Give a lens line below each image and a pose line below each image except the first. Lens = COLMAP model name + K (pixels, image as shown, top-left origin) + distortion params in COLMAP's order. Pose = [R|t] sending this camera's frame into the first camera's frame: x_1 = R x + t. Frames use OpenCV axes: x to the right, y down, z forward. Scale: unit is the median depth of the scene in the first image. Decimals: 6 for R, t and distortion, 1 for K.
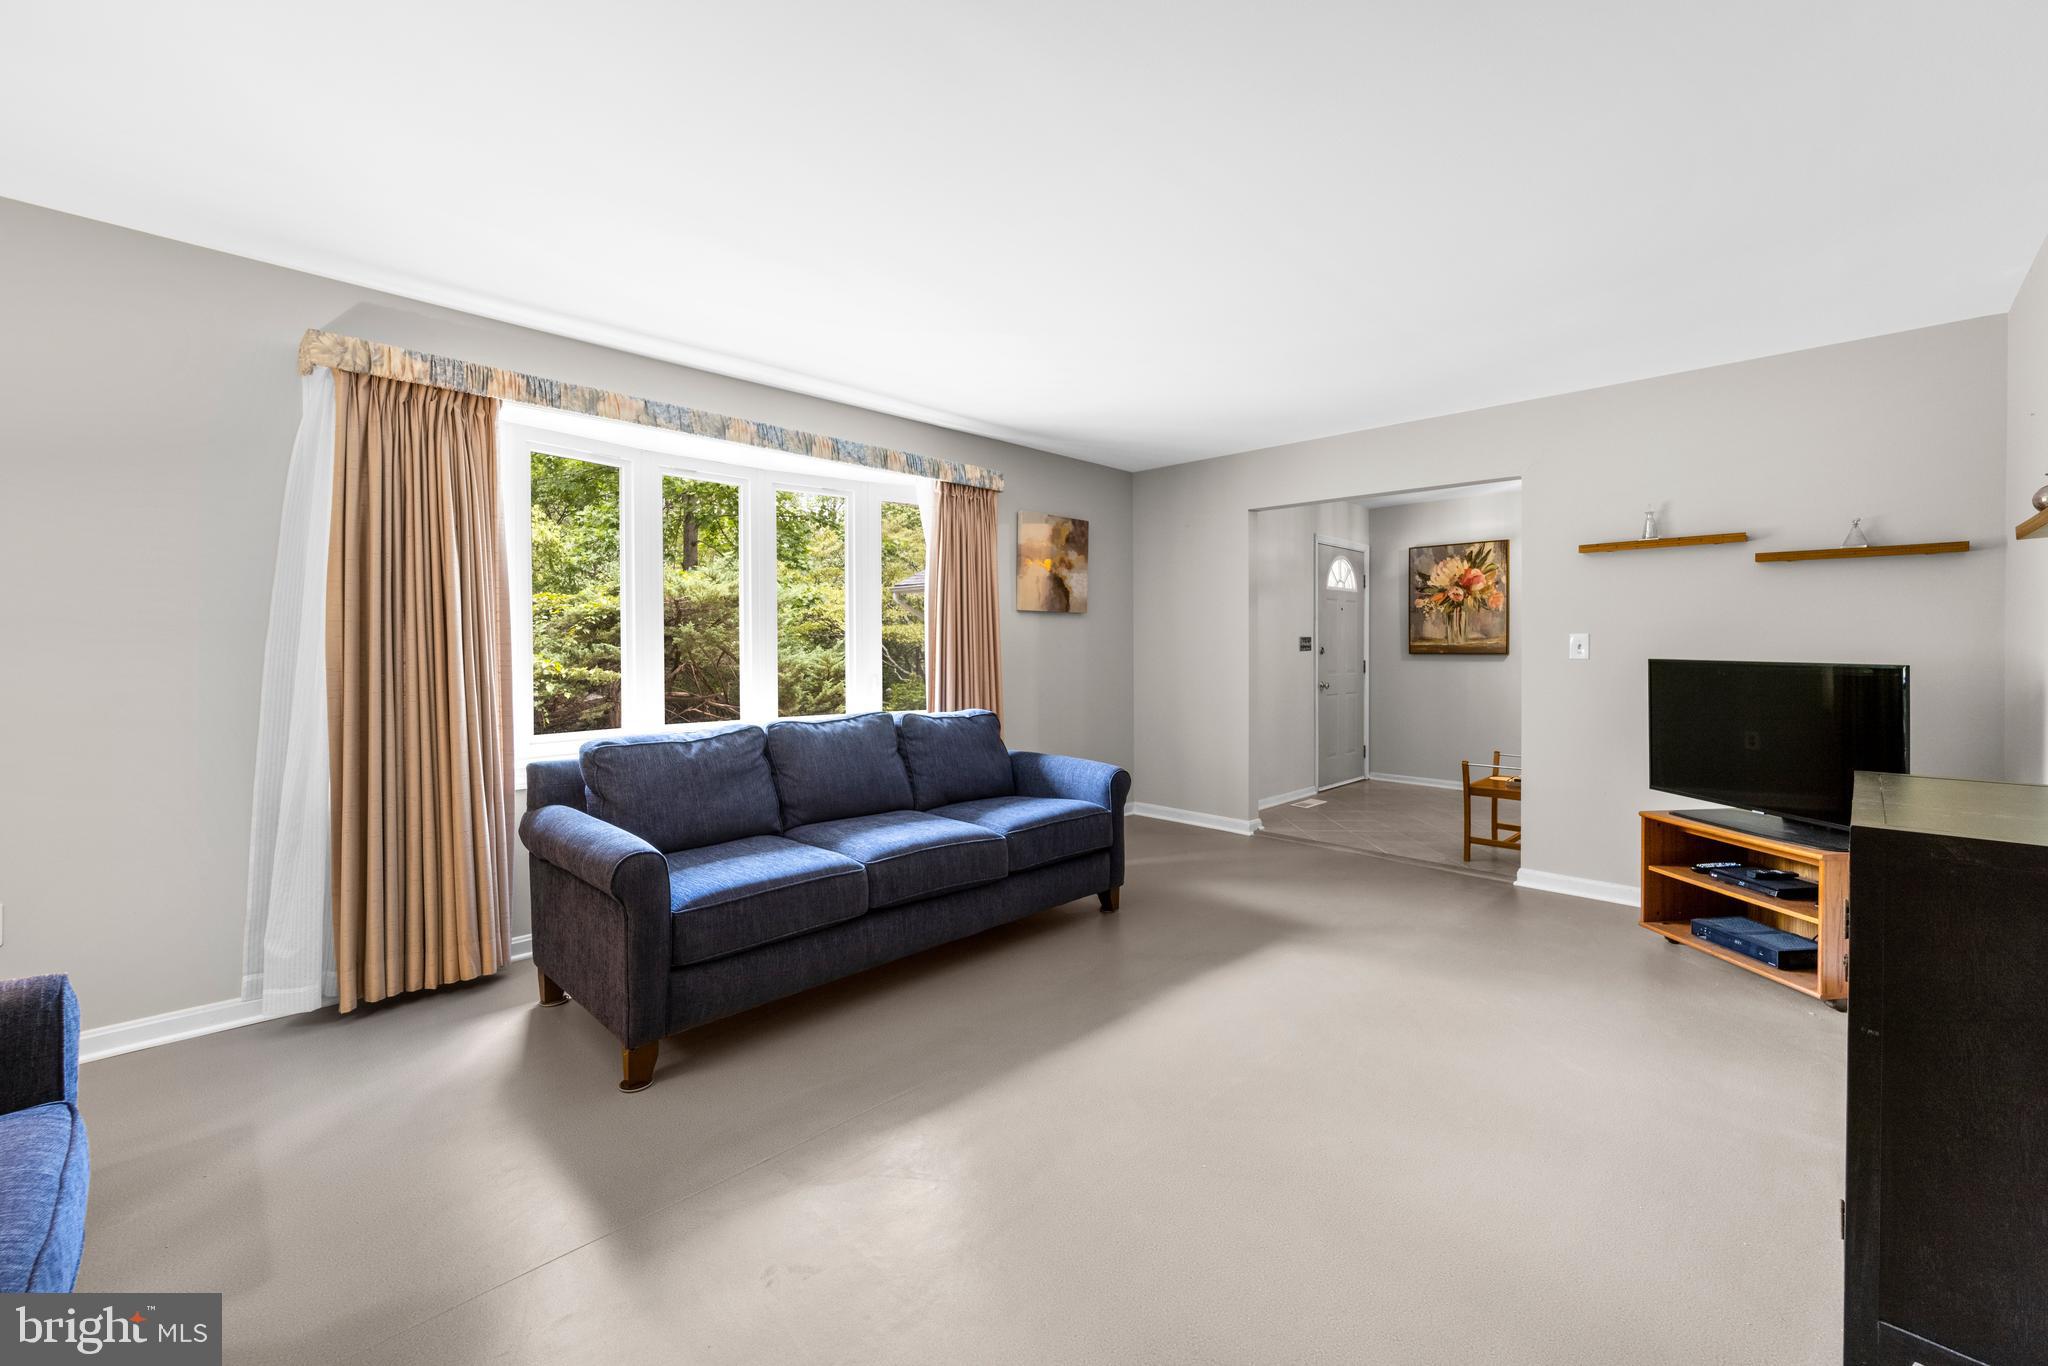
lens RADIAL K [[821.7, 0, 1037.6], [0, 821.7, 666.2], [0, 0, 1]] dist [-0.013114, -0.000297]
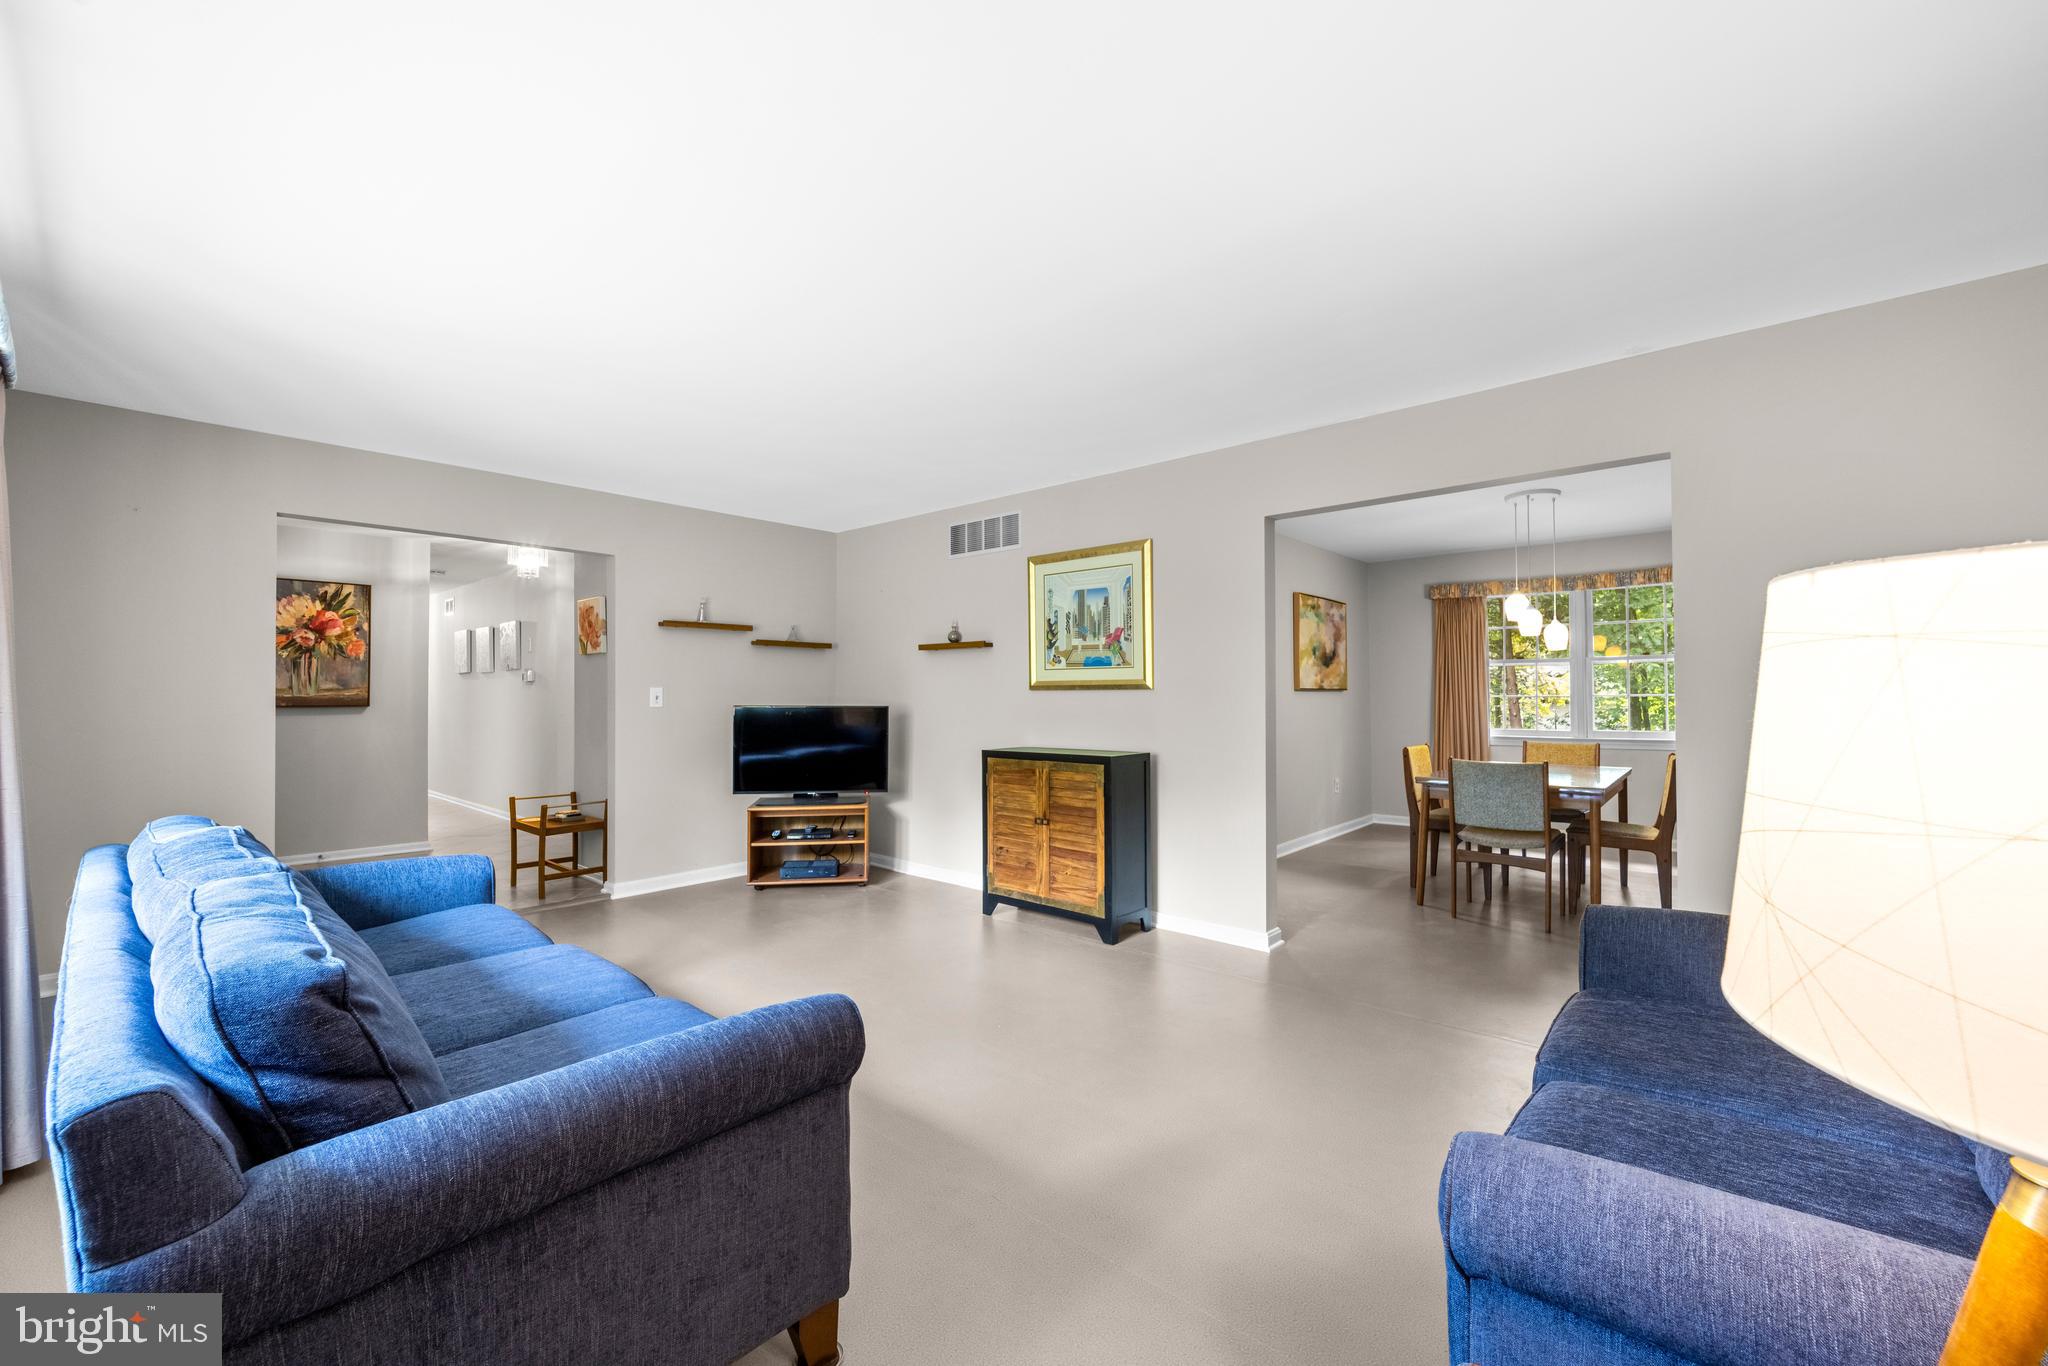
lens RADIAL K [[821.7, 0, 1033.0], [0, 821.7, 684.6], [0, 0, 1]] dist [-0.013114, -0.000297]
pose [[-0.061926, 0.006689, 0.998058, -0.407075], [0.026363, 0.999640, -0.005064, -0.014133], [-0.997733, 0.025998, -0.062080, 0.290247]]
